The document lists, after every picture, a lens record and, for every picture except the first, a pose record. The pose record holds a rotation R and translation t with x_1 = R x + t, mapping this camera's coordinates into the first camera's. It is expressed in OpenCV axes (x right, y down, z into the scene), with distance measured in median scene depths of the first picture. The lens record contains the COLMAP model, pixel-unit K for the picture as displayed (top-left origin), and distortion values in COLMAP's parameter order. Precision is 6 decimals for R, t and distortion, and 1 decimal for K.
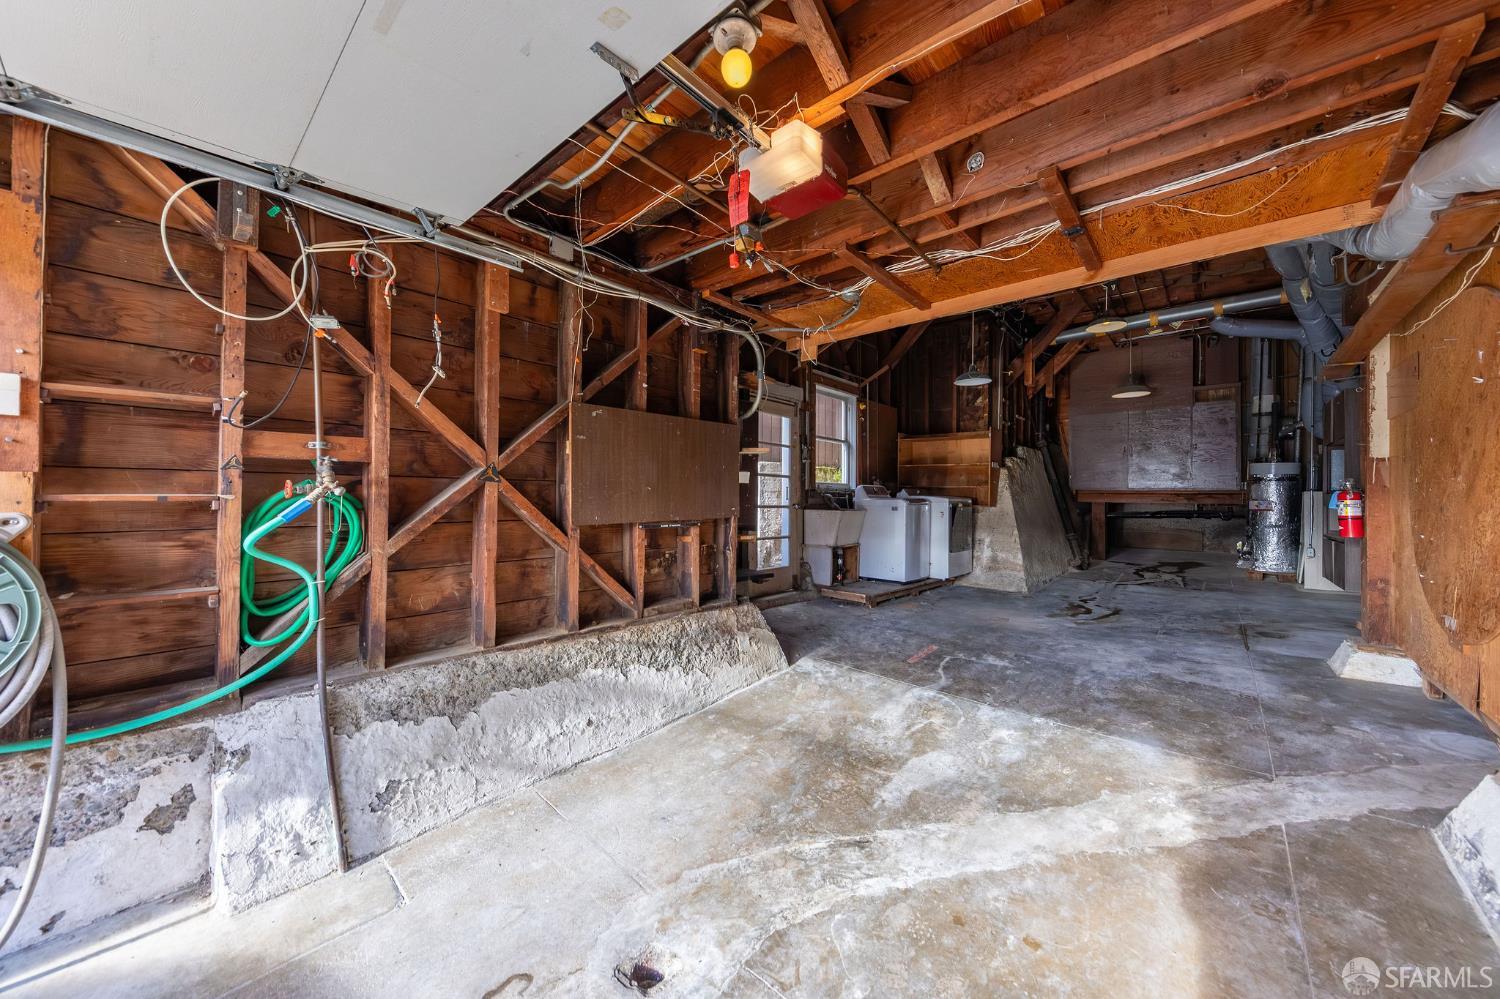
lens RADIAL K [[532.4, 0, 732.1], [0, 532.4, 496.7], [0, 0, 1]] dist [0.007419, -0.003034]
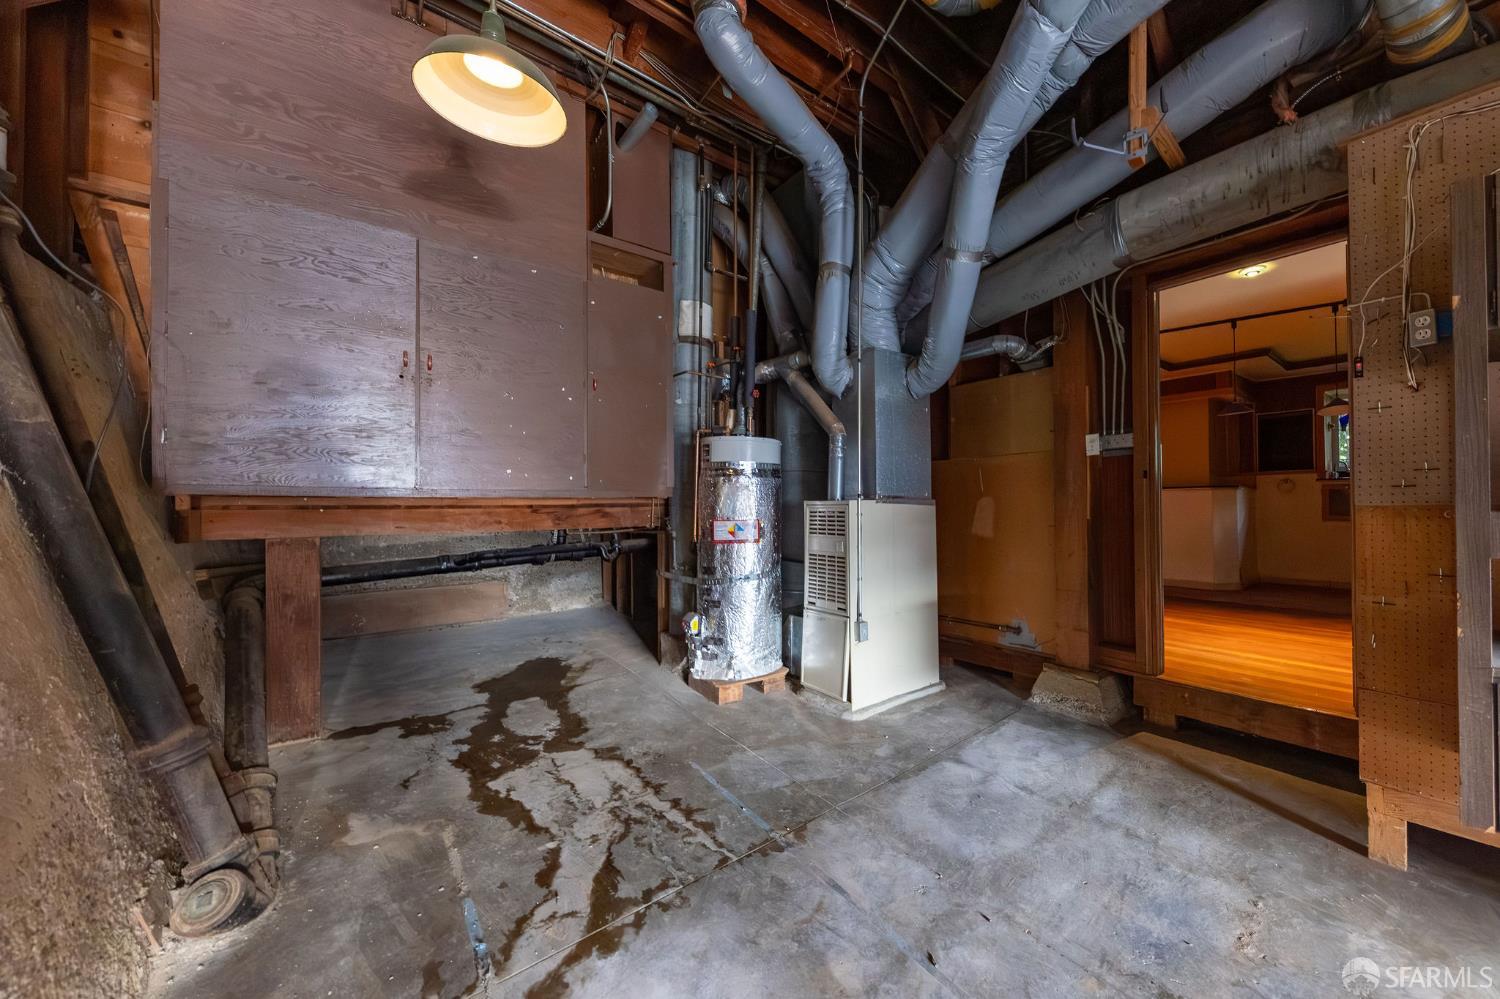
lens RADIAL K [[495.5, 0, 791.7], [0, 495.5, 500.9], [0, 0, 1]] dist [0.004287, -0.001883]
pose [[0.119894, 0.002781, 0.992783, 1.125595], [0.011665, 0.999923, -0.004210, -0.012093], [-0.992718, 0.012086, 0.119852, 1.741441]]
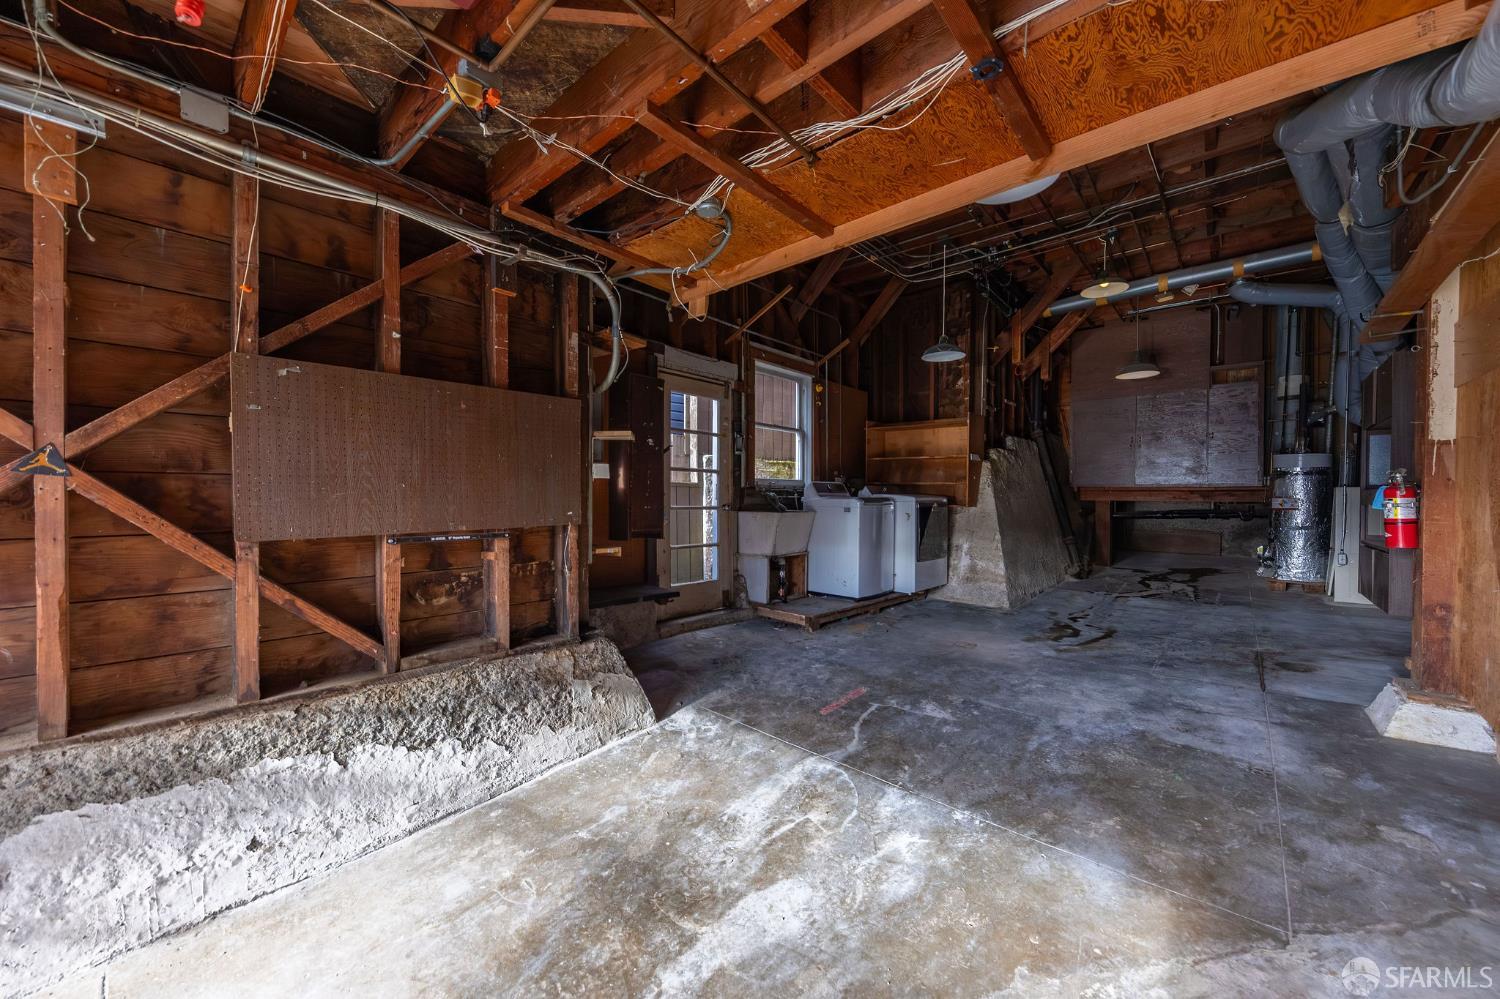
lens RADIAL K [[554.2, 0, 747.3], [0, 554.2, 507.2], [0, 0, 1]] dist [0.004677, -0.003282]
pose [[0.999960, -0.004493, 0.007694, 0.233995], [0.004335, 0.999783, 0.020392, 0.000169], [-0.007784, -0.020358, 0.999762, 0.229173]]
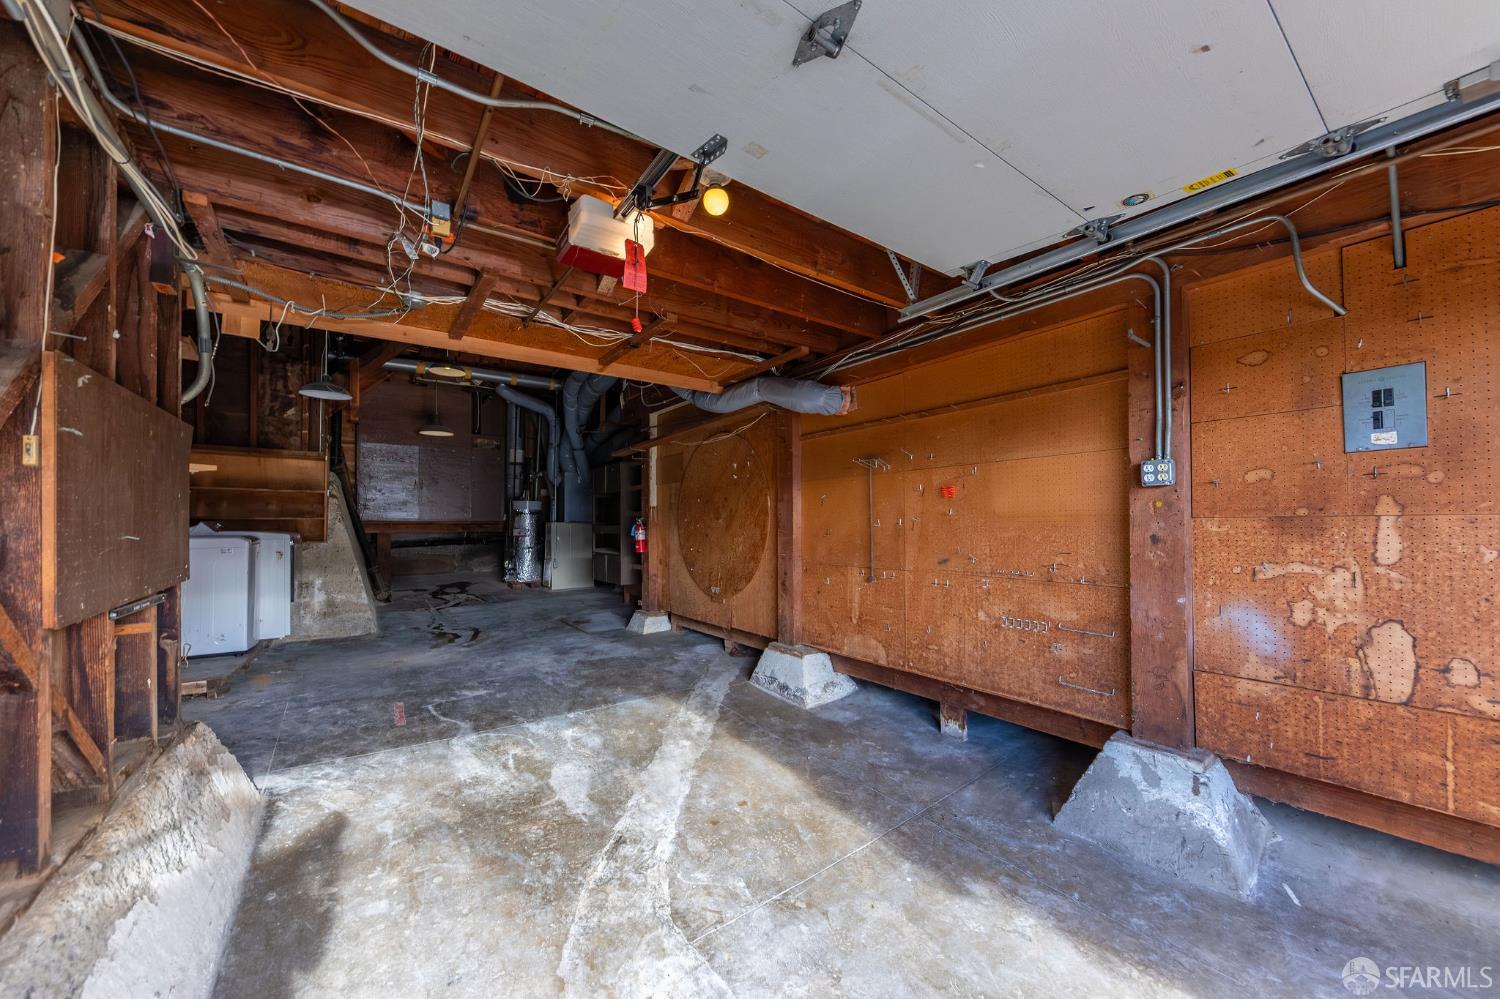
lens RADIAL K [[554.2, 0, 781.5], [0, 554.2, 510.8], [0, 0, 1]] dist [0.004677, -0.003282]
pose [[0.175493, 0.014549, 0.984373, -0.478203], [0.007594, 0.999841, -0.016132, -0.020604], [-0.984451, 0.010307, 0.175354, 0.239704]]
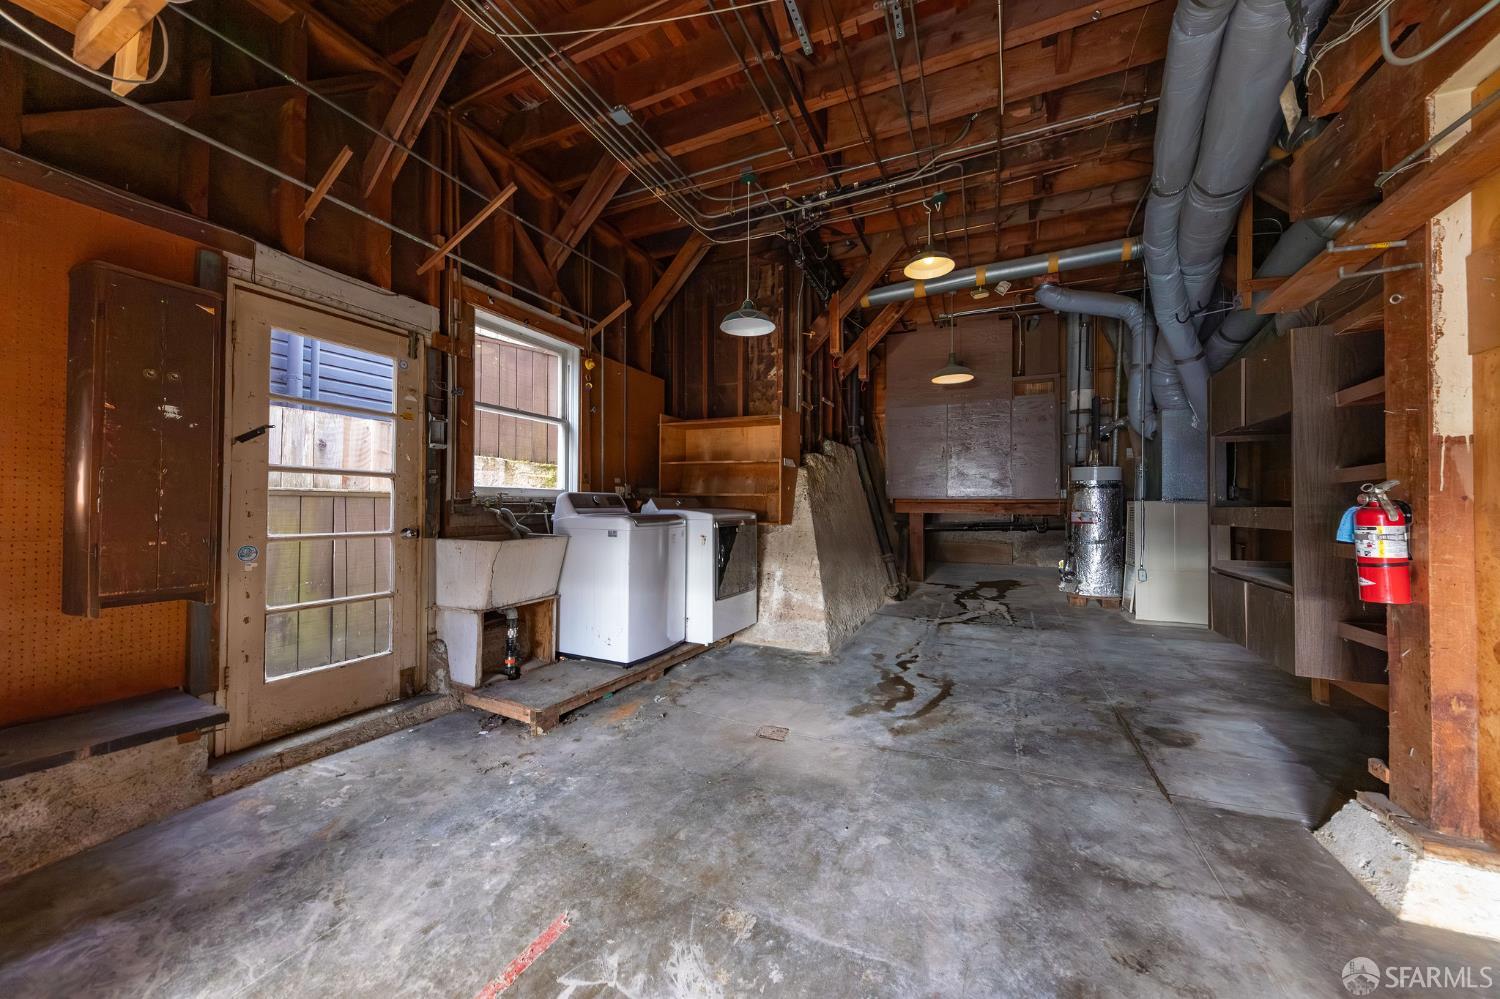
lens RADIAL K [[532.4, 0, 746.0], [0, 532.4, 503.4], [0, 0, 1]] dist [0.007419, -0.003034]
pose [[0.955033, -0.004021, 0.296471, 0.445402], [0.004136, 0.999991, 0.000238, -0.015159], [-0.296470, 0.000999, 0.955042, 0.682175]]
